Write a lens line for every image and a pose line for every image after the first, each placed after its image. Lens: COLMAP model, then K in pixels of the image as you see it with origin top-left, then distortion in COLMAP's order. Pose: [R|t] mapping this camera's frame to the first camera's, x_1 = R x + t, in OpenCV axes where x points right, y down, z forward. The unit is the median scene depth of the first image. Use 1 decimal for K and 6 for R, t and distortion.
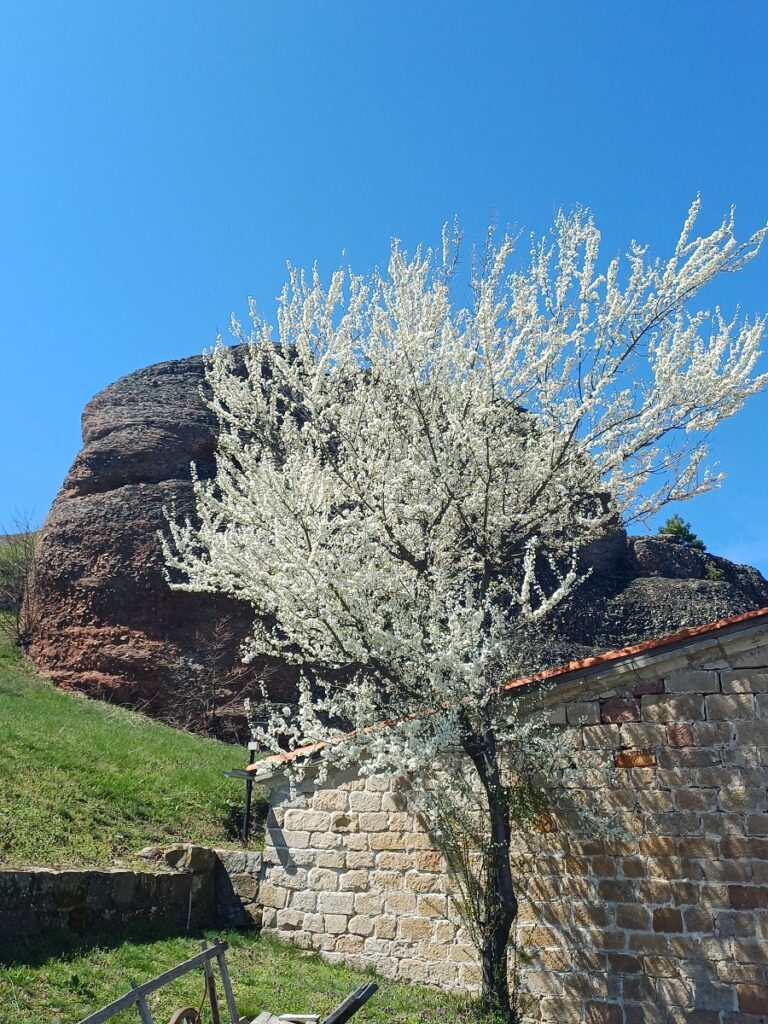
lens RADIAL K [[935.7, 0, 357.6], [0, 935.7, 509.9], [0, 0, 1]] dist [0.137047, -0.267140]
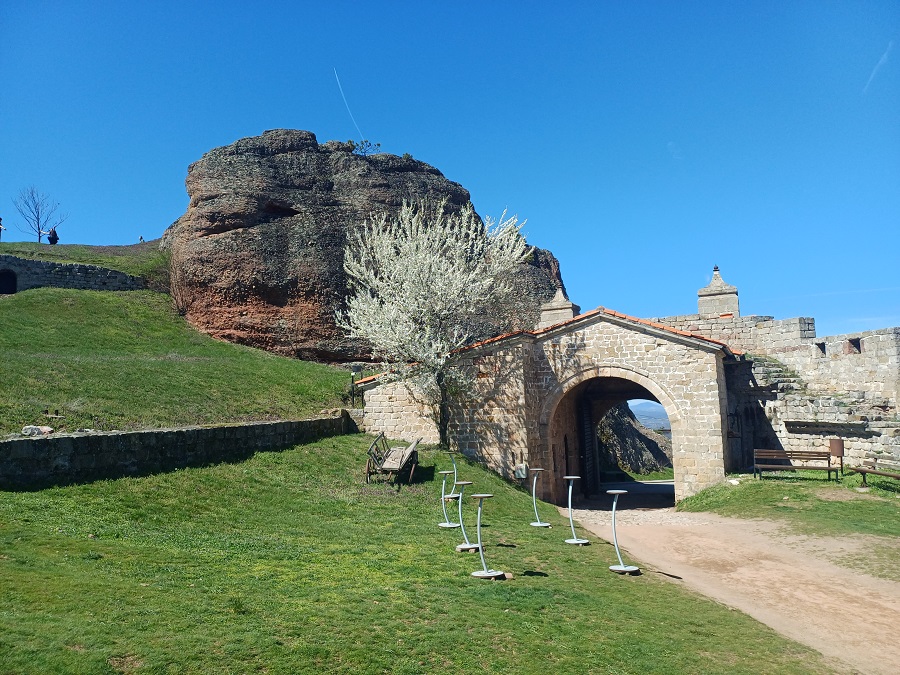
lens RADIAL K [[656.2, 0, 440.0], [0, 656.2, 341.3], [0, 0, 1]] dist [0.100217, -0.106976]
pose [[0.979384, -0.054167, 0.194612, -0.117538], [0.000527, 0.964062, 0.265677, -0.183023], [-0.202009, -0.260097, 0.944215, -0.440155]]
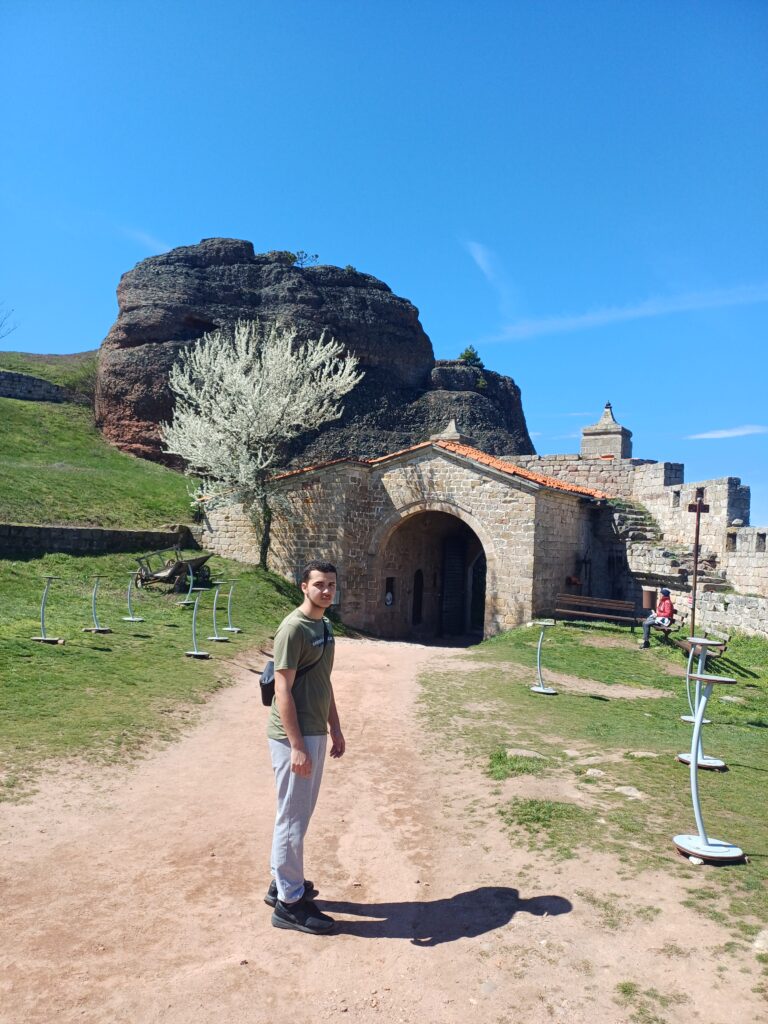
lens RADIAL K [[746.6, 0, 368.2], [0, 746.6, 512.8], [0, 0, 1]] dist [0.100217, -0.106976]
pose [[0.999404, 0.005958, 0.034012, 0.161212], [-0.016416, 0.948549, 0.316203, -0.208833], [-0.030378, -0.316573, 0.948082, -0.594365]]
